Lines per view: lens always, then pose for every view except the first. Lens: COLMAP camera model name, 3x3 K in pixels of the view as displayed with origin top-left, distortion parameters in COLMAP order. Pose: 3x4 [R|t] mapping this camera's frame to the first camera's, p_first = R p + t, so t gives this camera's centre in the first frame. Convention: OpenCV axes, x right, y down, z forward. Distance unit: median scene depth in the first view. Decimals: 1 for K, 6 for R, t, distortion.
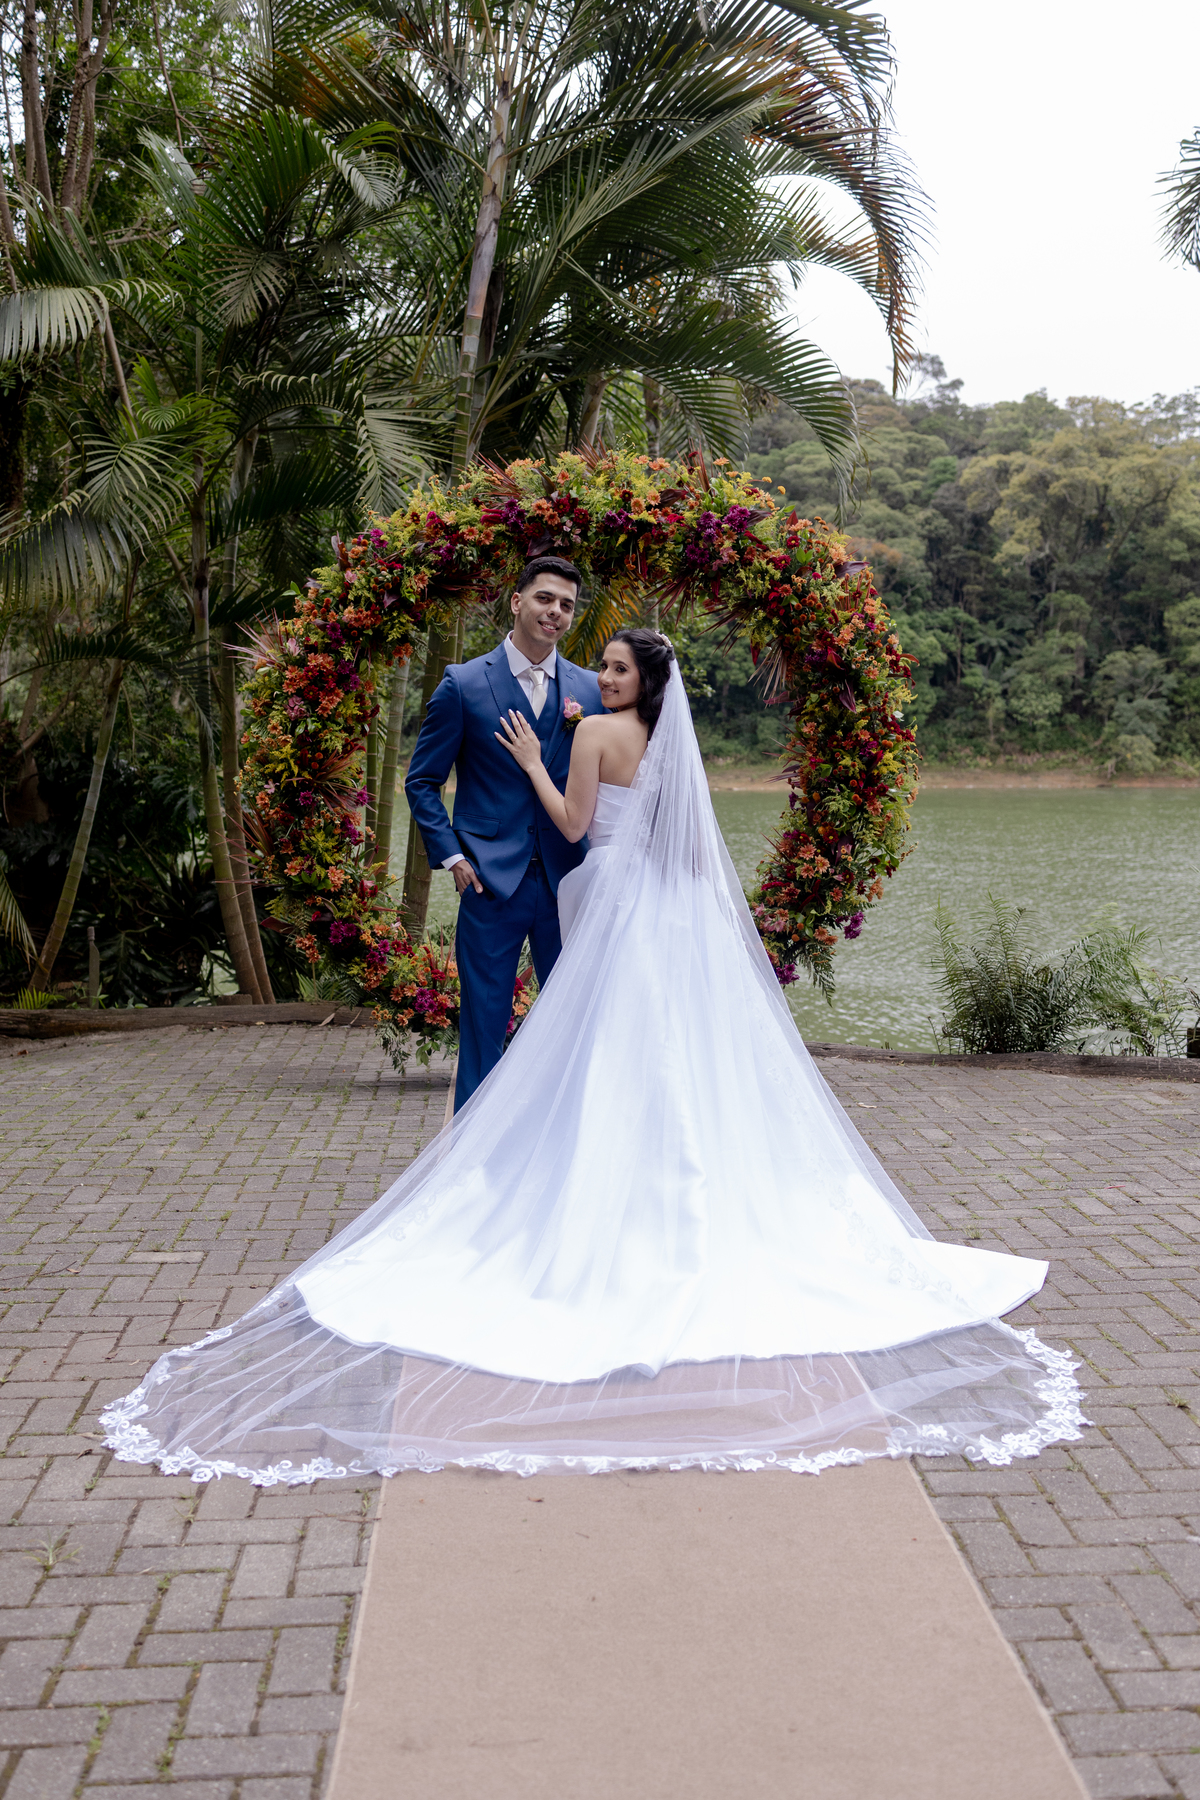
lens RADIAL K [[1813.1, 0, 600.0], [0, 1813.1, 900.0], [0, 0, 1]] dist [0.006084, -0.019271]
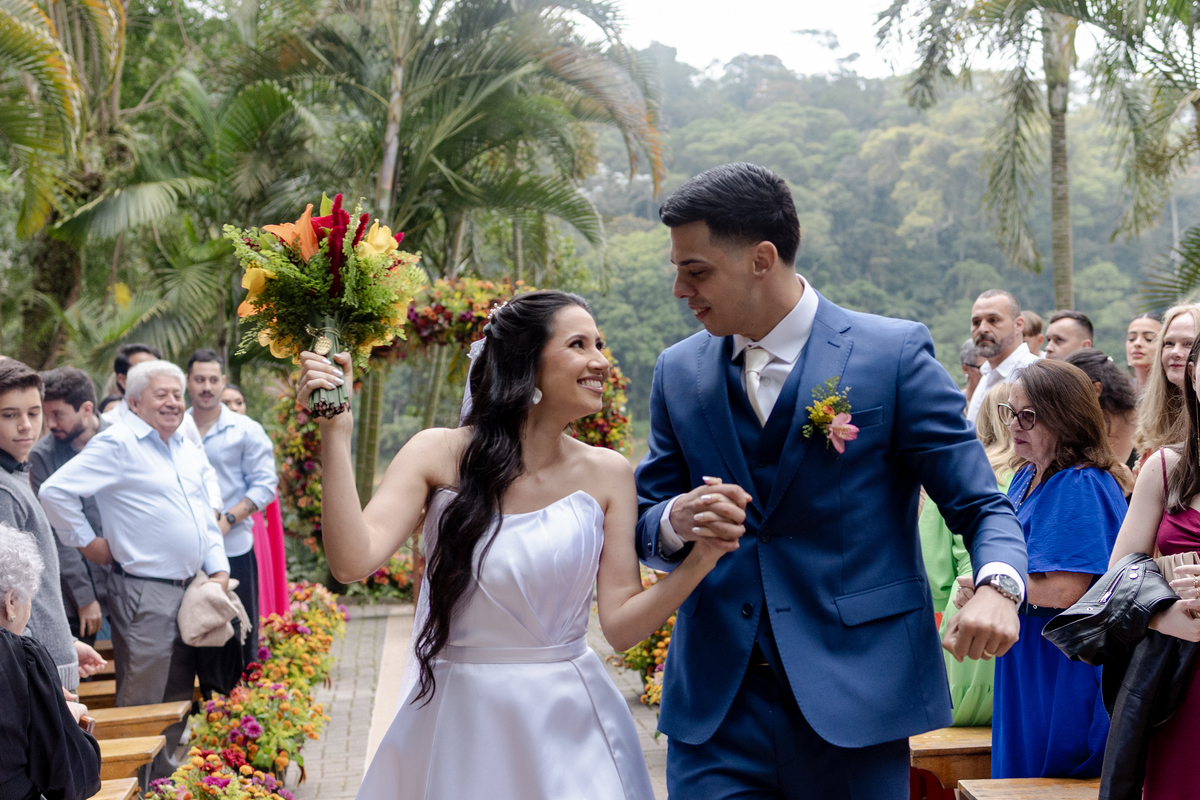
lens RADIAL K [[1940.4, 0, 600.0], [0, 1940.4, 400.0], [0, 0, 1]] dist [0.126498, -0.043103]
pose [[0.998232, -0.038841, 0.045001, 0.053468], [0.043185, 0.994054, -0.099956, 0.091533], [-0.040851, 0.101723, 0.993974, -1.034967]]
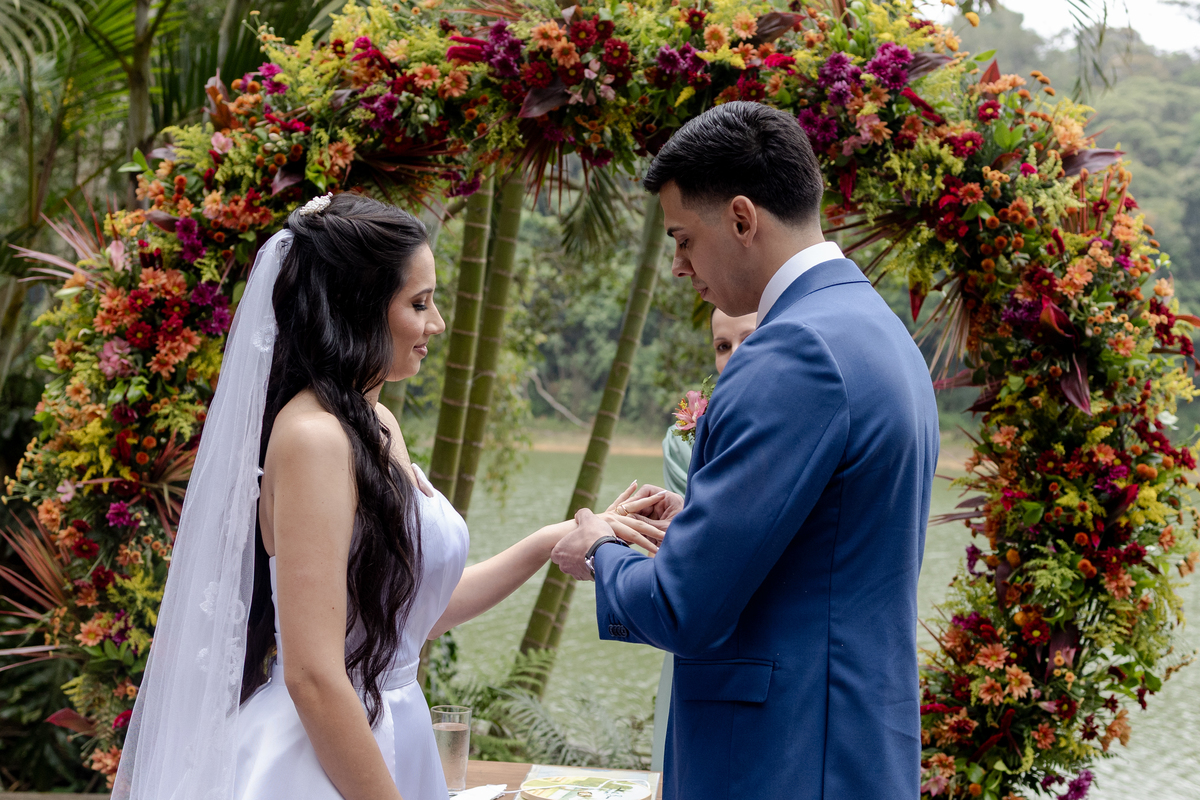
lens RADIAL K [[1940.4, 0, 600.0], [0, 1940.4, 400.0], [0, 0, 1]] dist [0.126498, -0.043103]
pose [[0.992980, 0.048815, -0.107738, 0.055153], [-0.058087, 0.994715, -0.084669, -0.047172], [0.103036, 0.090333, 0.990567, 0.382705]]
